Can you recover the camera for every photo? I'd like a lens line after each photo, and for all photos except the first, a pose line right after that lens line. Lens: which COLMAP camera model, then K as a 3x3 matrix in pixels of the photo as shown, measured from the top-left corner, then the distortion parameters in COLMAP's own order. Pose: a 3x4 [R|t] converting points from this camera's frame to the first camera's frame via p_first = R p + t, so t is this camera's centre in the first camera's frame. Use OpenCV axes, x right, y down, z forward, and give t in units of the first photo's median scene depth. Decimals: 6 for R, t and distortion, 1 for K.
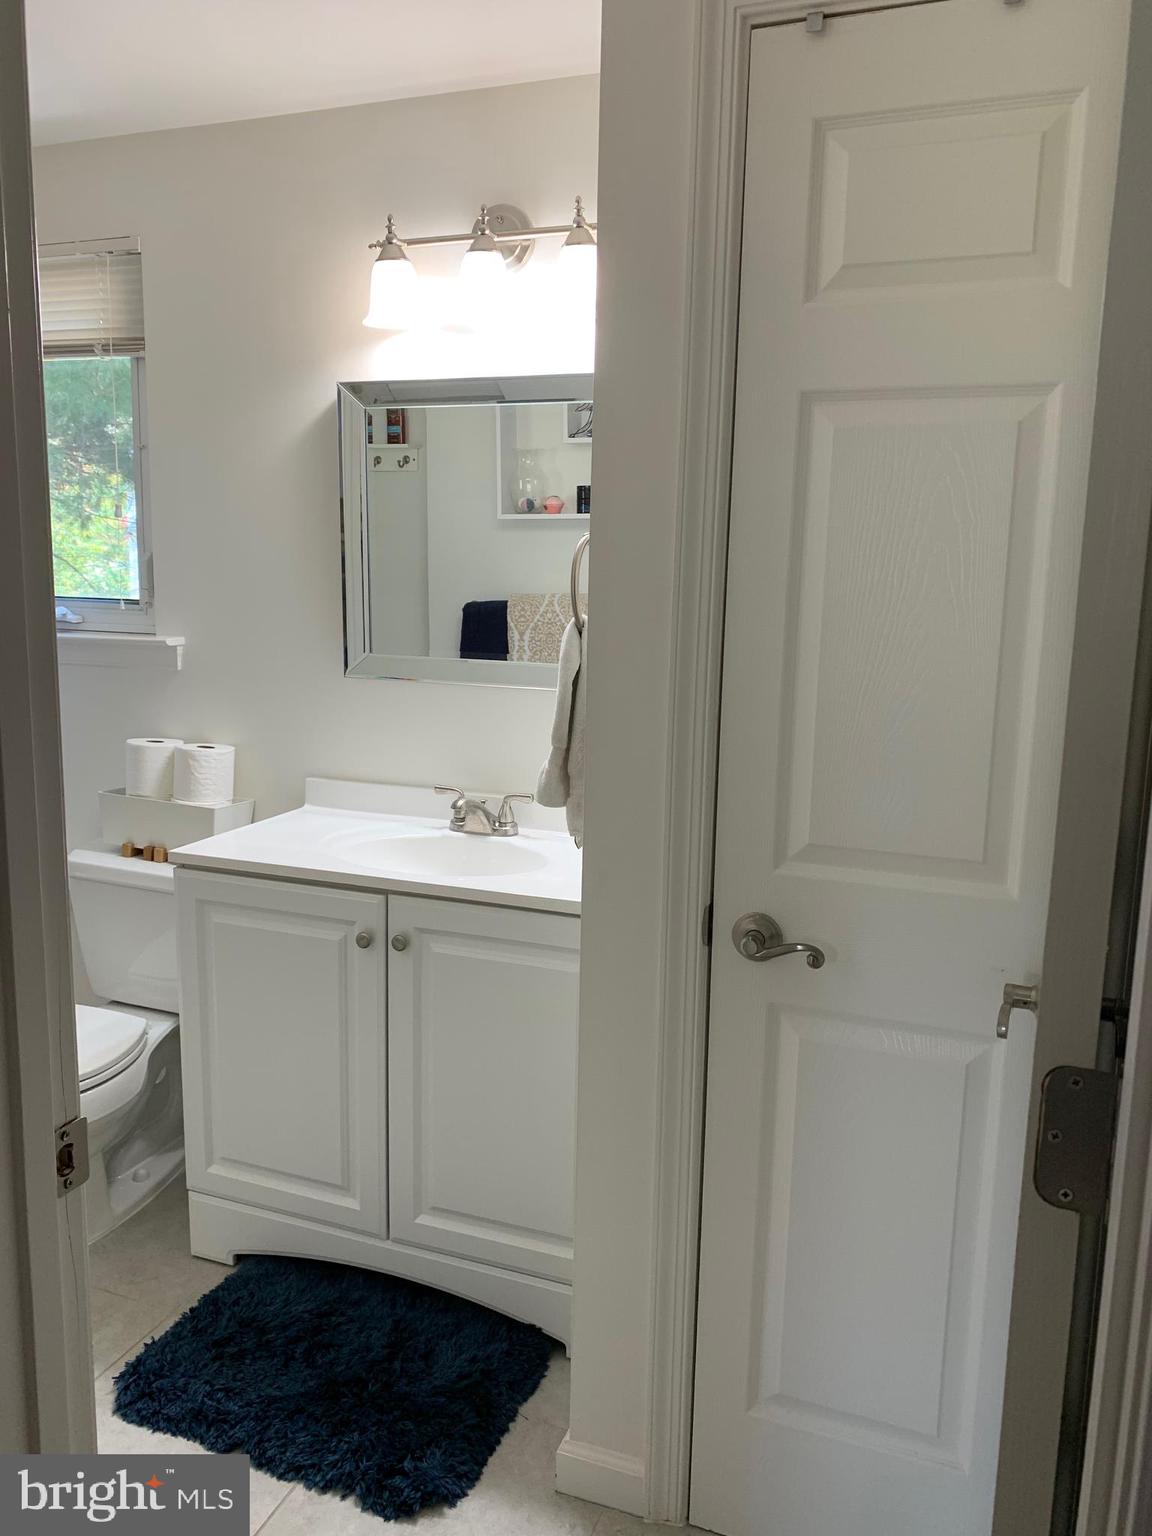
lens RADIAL K [[1181.8, 0, 576.0], [0, 1181.8, 768.0], [0, 0, 1]] dist [0.049893, -0.079397]
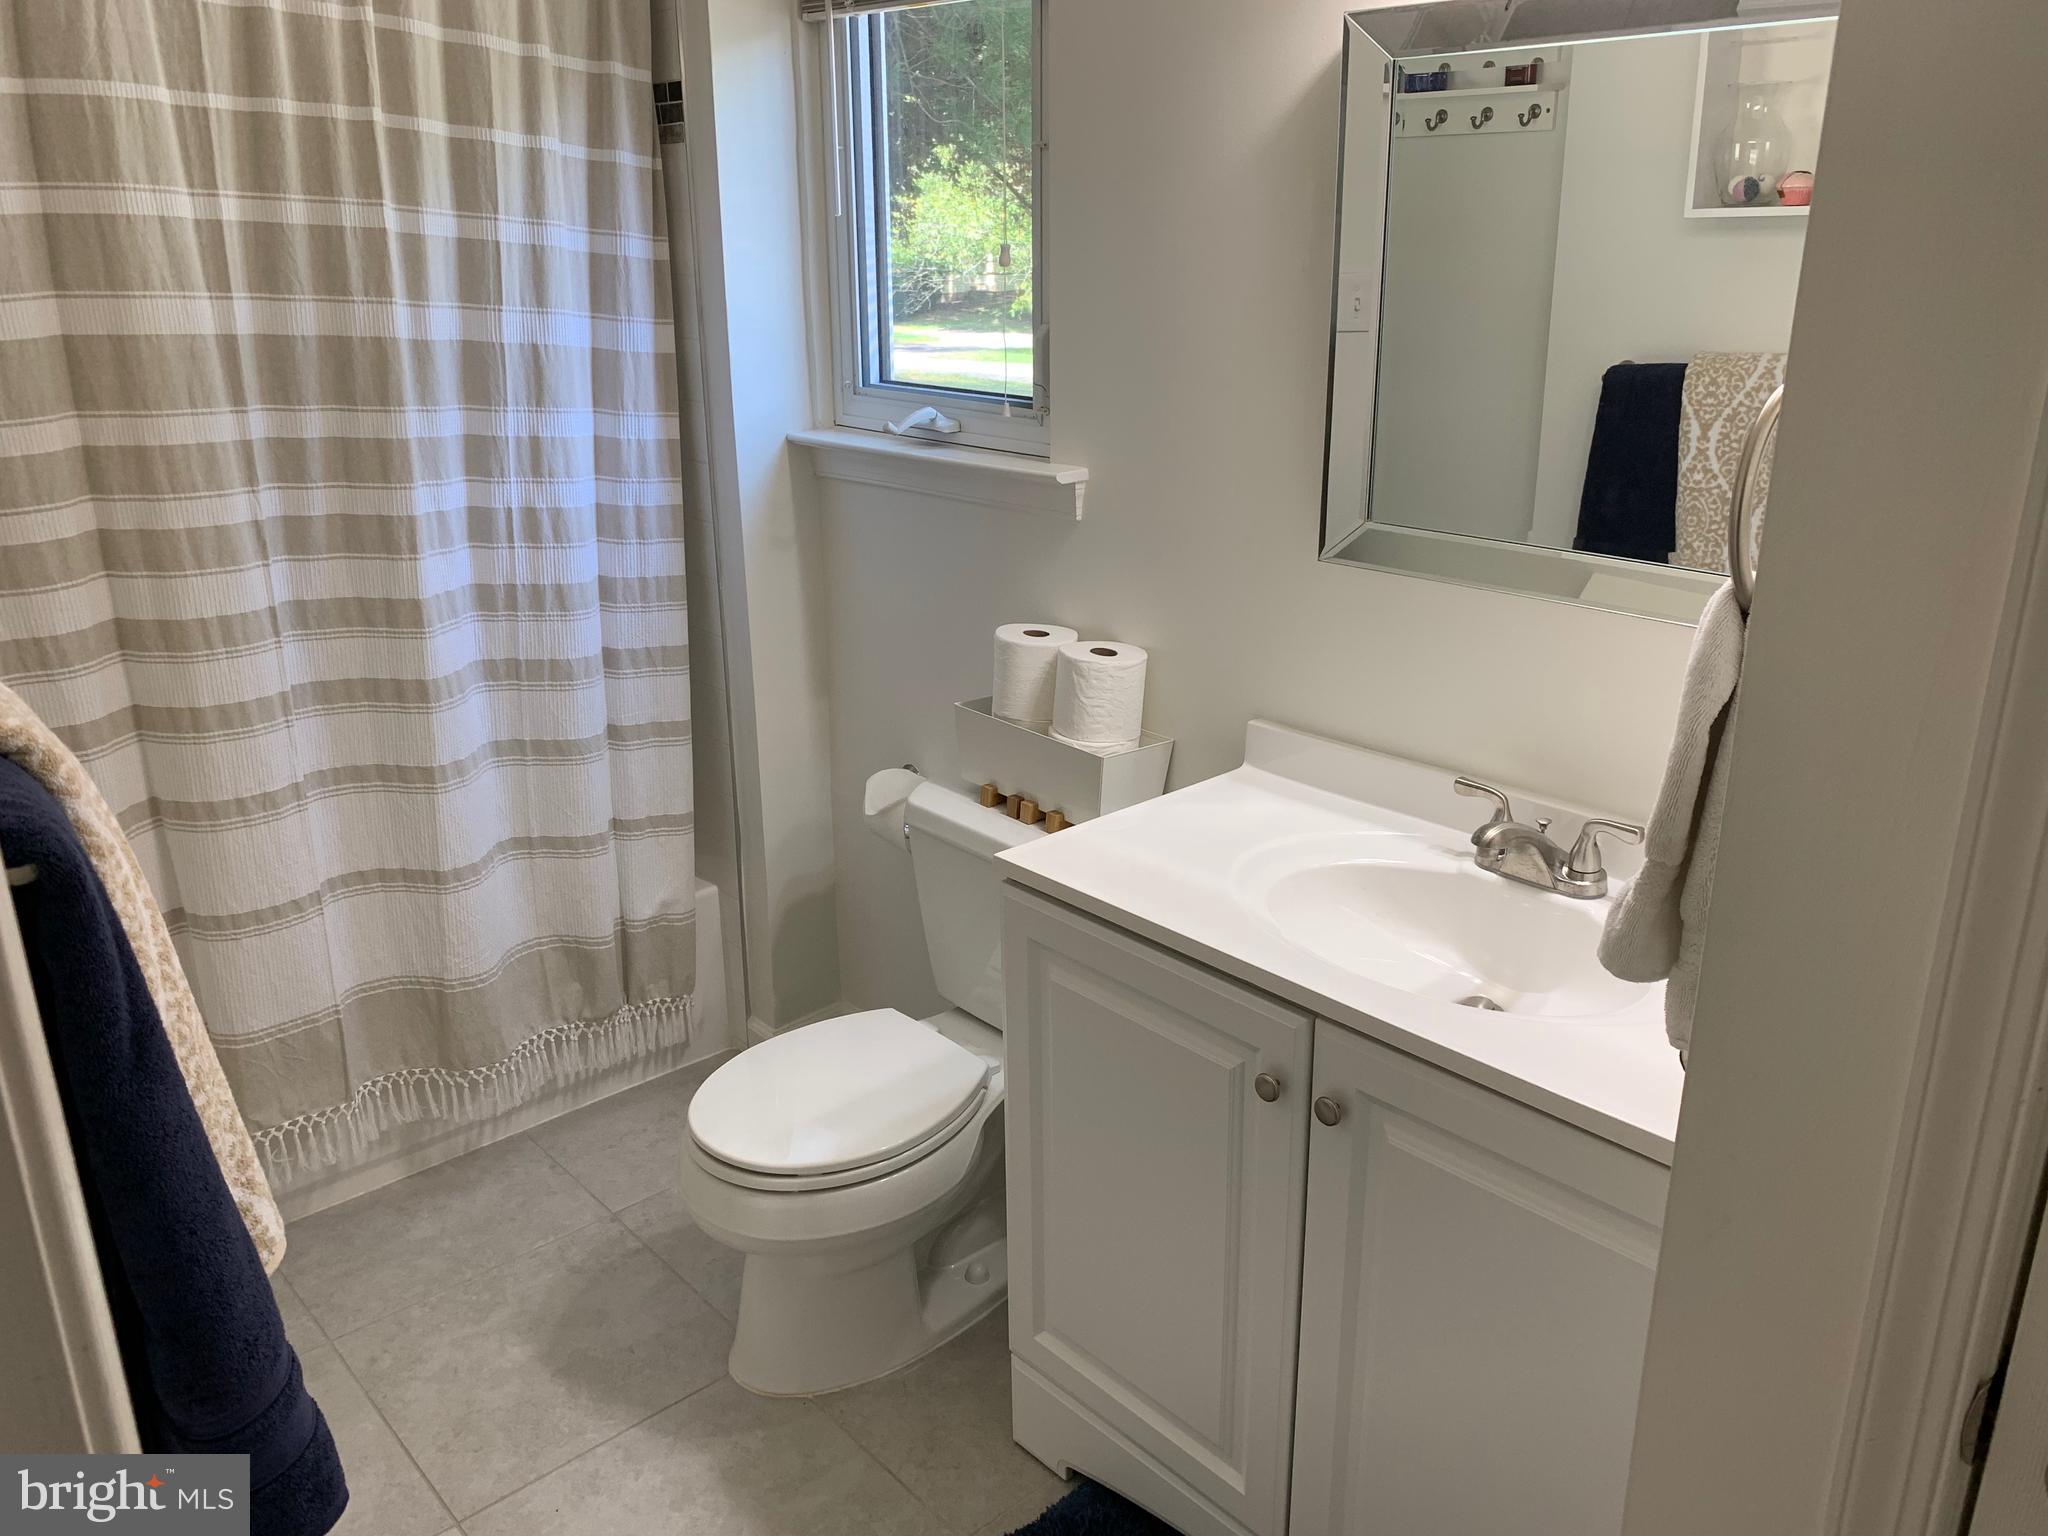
lens RADIAL K [[1575.7, 0, 1024.0], [0, 1575.7, 768.0], [0, 0, 1]] dist [0.049893, -0.079397]
pose [[0.893026, 0.119786, -0.433770, 0.017790], [-0.051024, 0.984658, 0.166870, -0.096538], [0.447104, -0.126887, 0.885437, 0.248965]]
